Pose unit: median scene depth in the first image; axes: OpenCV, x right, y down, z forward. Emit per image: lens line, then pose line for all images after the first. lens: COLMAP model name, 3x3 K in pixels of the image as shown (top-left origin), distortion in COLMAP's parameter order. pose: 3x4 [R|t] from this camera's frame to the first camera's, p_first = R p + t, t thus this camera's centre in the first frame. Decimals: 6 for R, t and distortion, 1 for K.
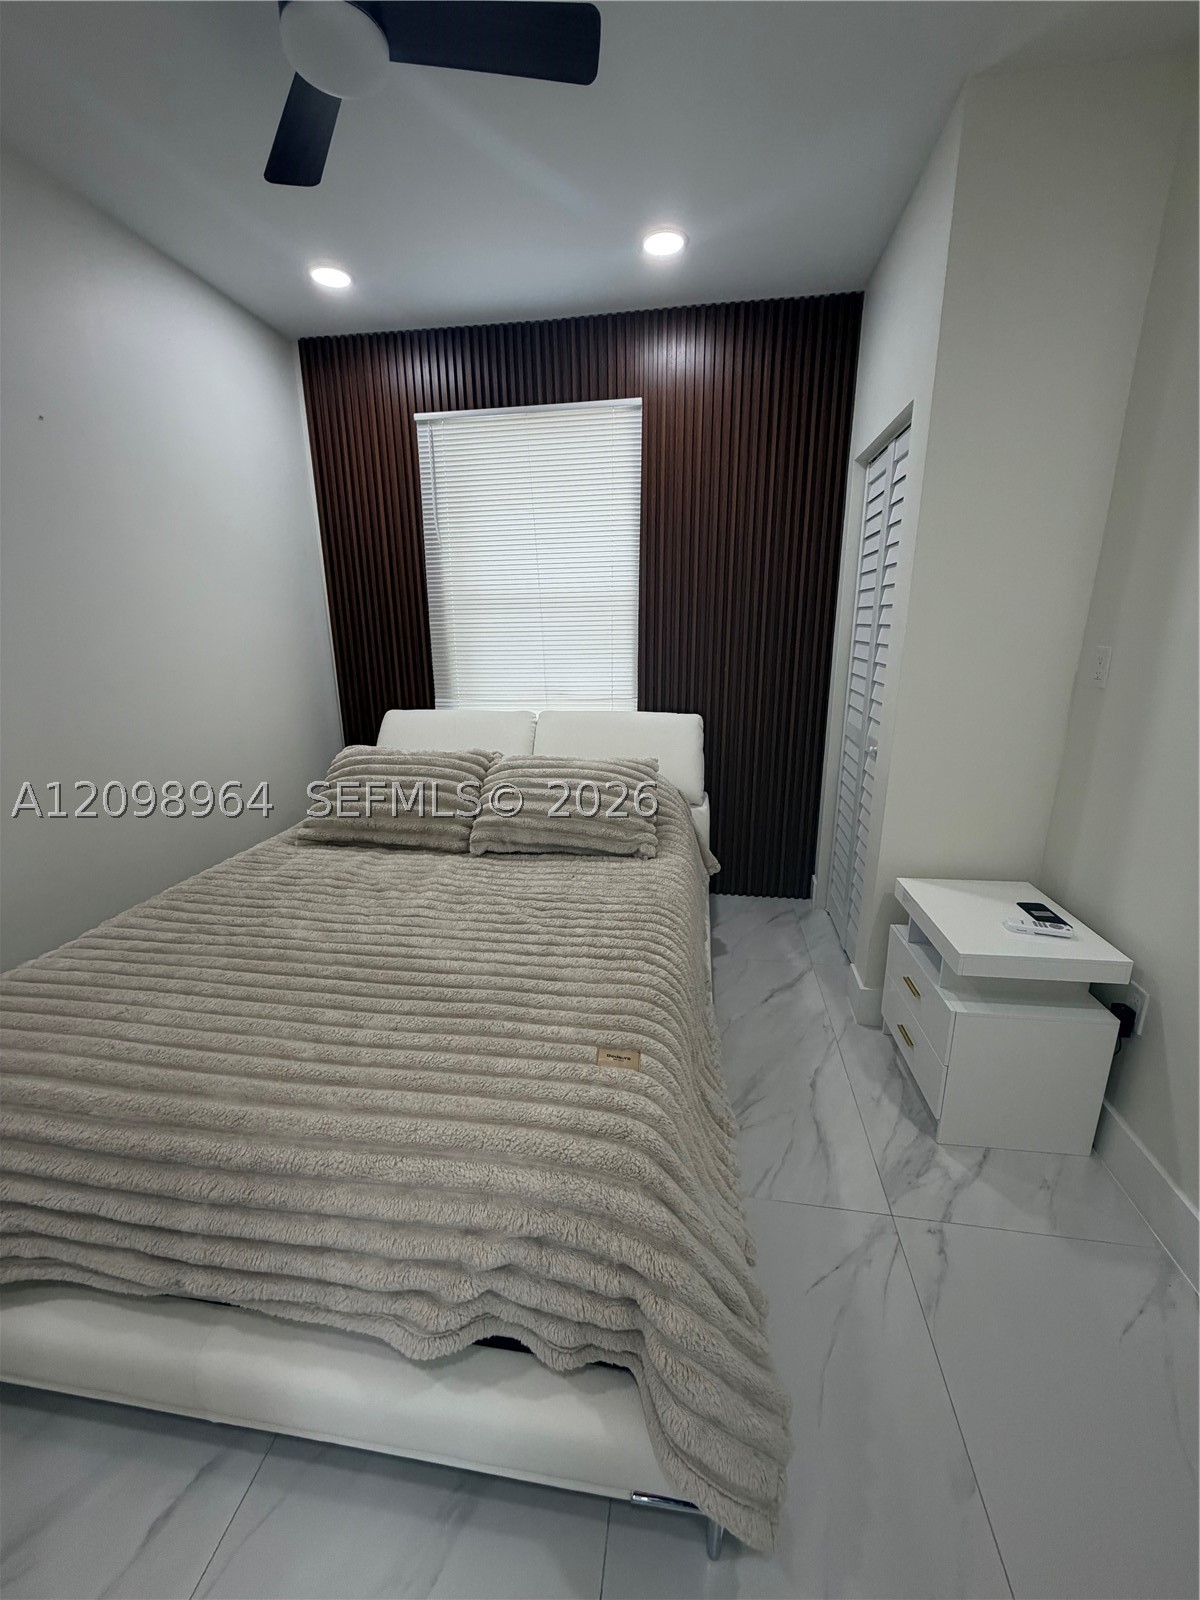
lens RADIAL K [[630.0, 0, 600.0], [0, 630.0, 800.0], [0, 0, 1]] dist [-0.015396, 0.000513]
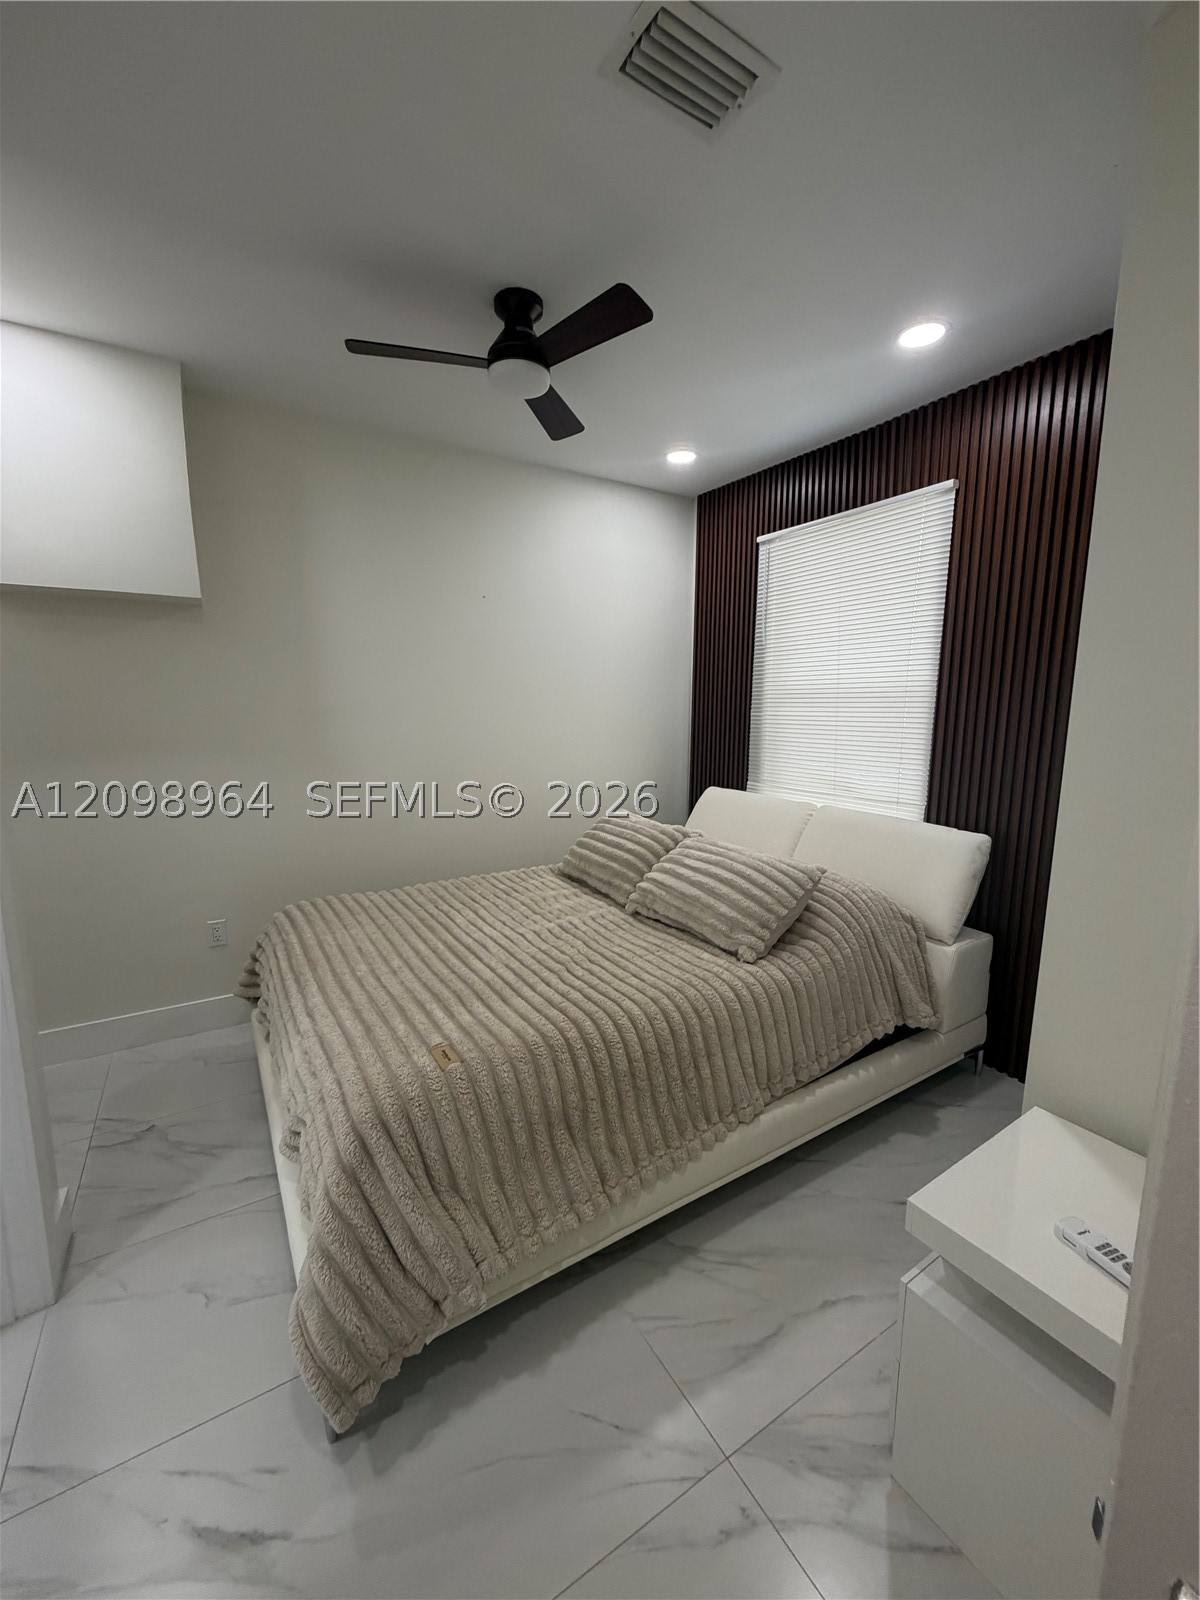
lens RADIAL K [[630.0, 0, 600.0], [0, 630.0, 800.0], [0, 0, 1]] dist [-0.015396, 0.000513]
pose [[0.647322, 0.129553, -0.751126, 0.623184], [-0.215315, 0.976394, -0.017152, -0.086026], [0.731173, 0.172831, 0.659936, 0.148055]]
